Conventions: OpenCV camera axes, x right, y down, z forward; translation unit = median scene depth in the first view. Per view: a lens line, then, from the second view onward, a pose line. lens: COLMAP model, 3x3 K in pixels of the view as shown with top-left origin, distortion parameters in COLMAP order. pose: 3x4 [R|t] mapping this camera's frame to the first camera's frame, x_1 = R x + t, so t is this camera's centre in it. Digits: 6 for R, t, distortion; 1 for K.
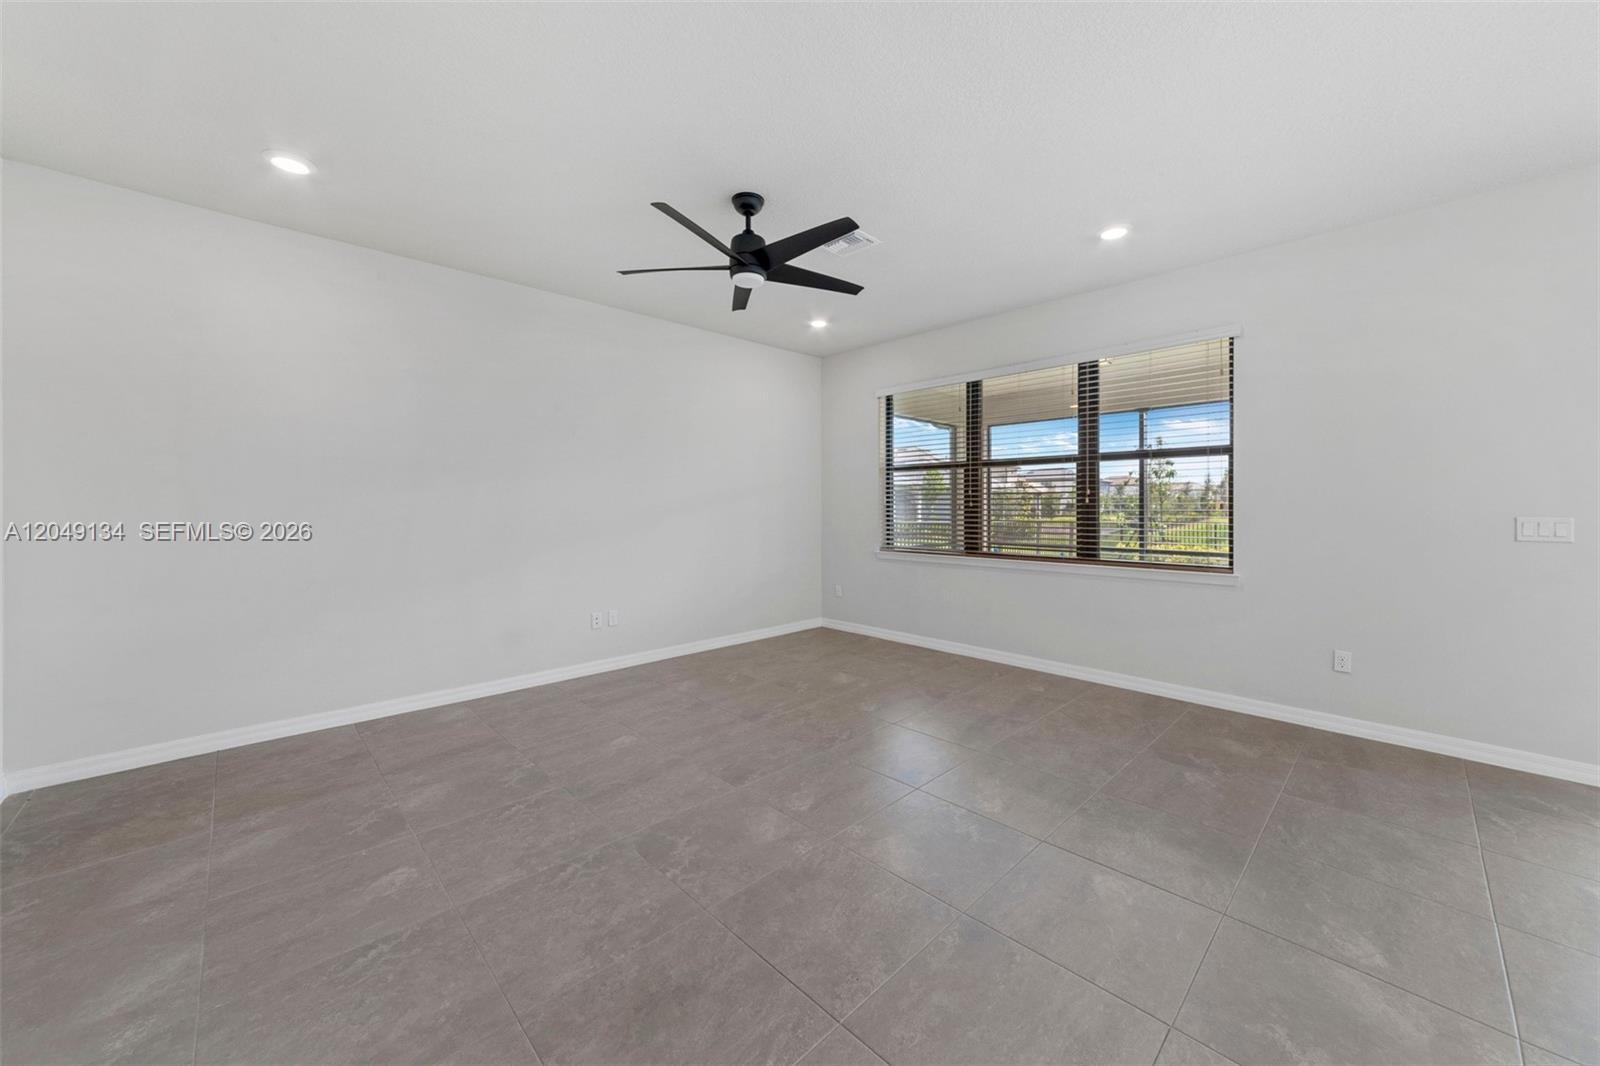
lens RADIAL K [[577.6, 0, 799.4], [0, 577.6, 505.7], [0, 0, 1]] dist [0.000371, 0.000026]
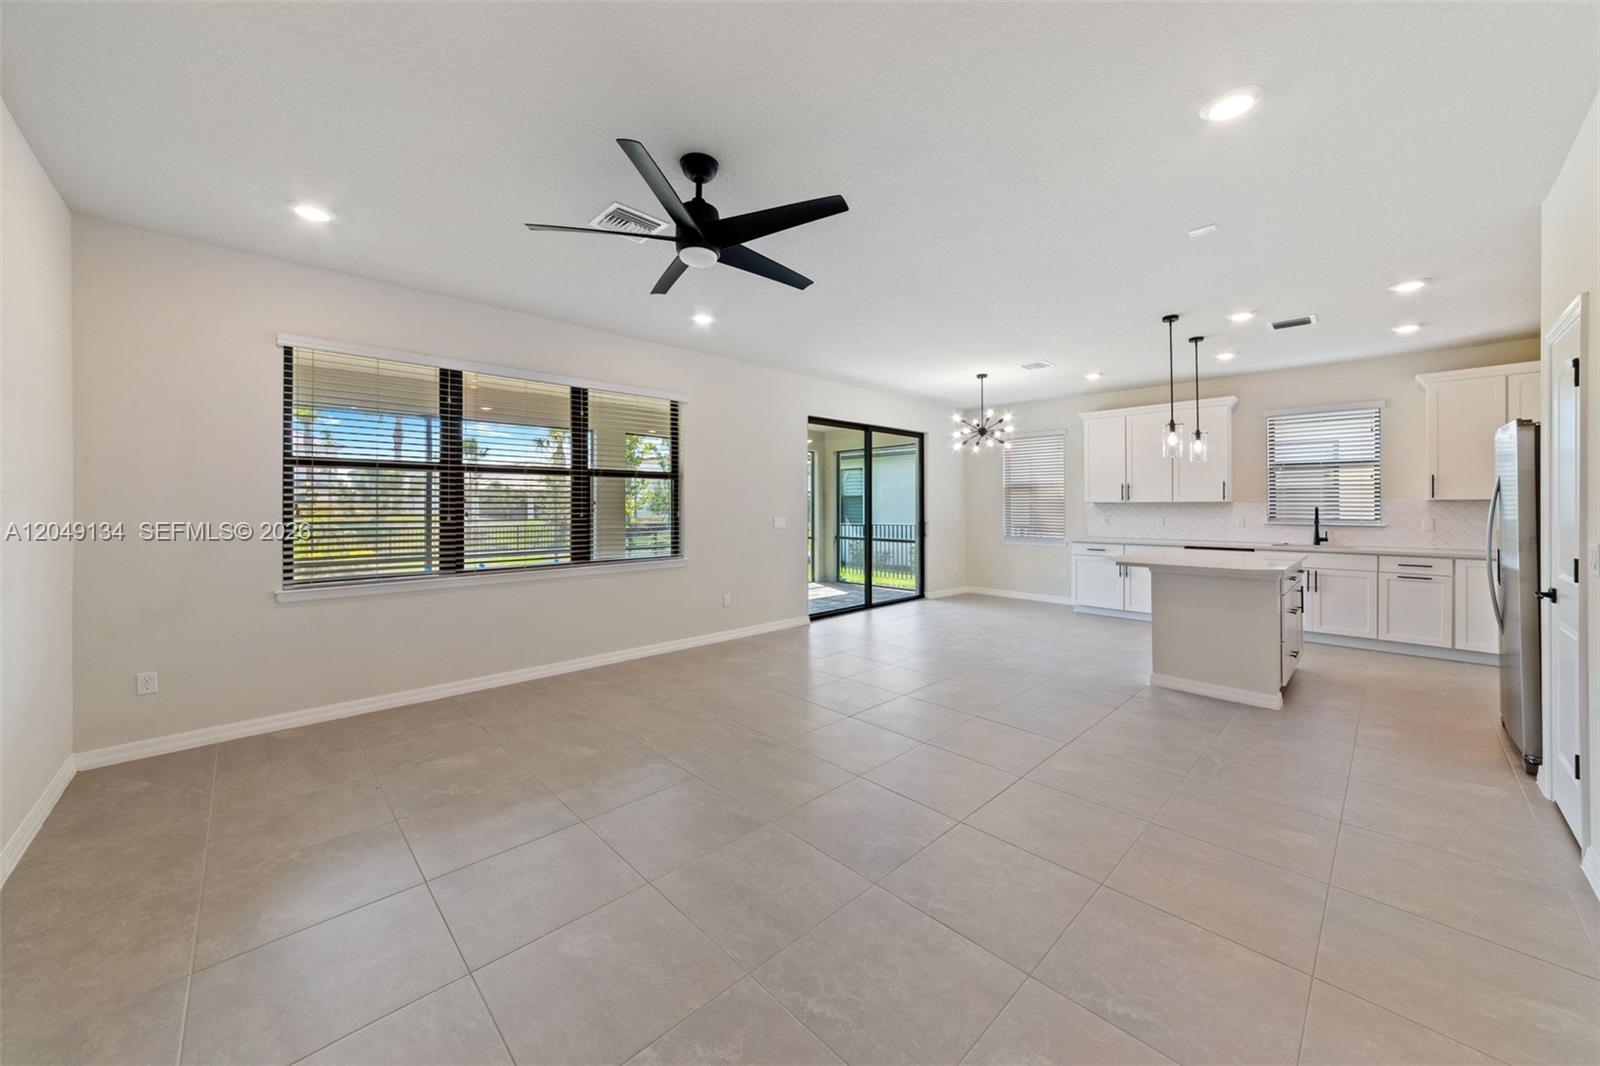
lens RADIAL K [[577.6, 0, 799.4], [0, 577.6, 505.7], [0, 0, 1]] dist [0.000371, 0.000026]
pose [[0.013726, 0.002265, 0.999903, -0.611723], [0.003368, 0.999992, -0.002311, -0.013820], [-0.999900, 0.003399, 0.013718, 0.547561]]
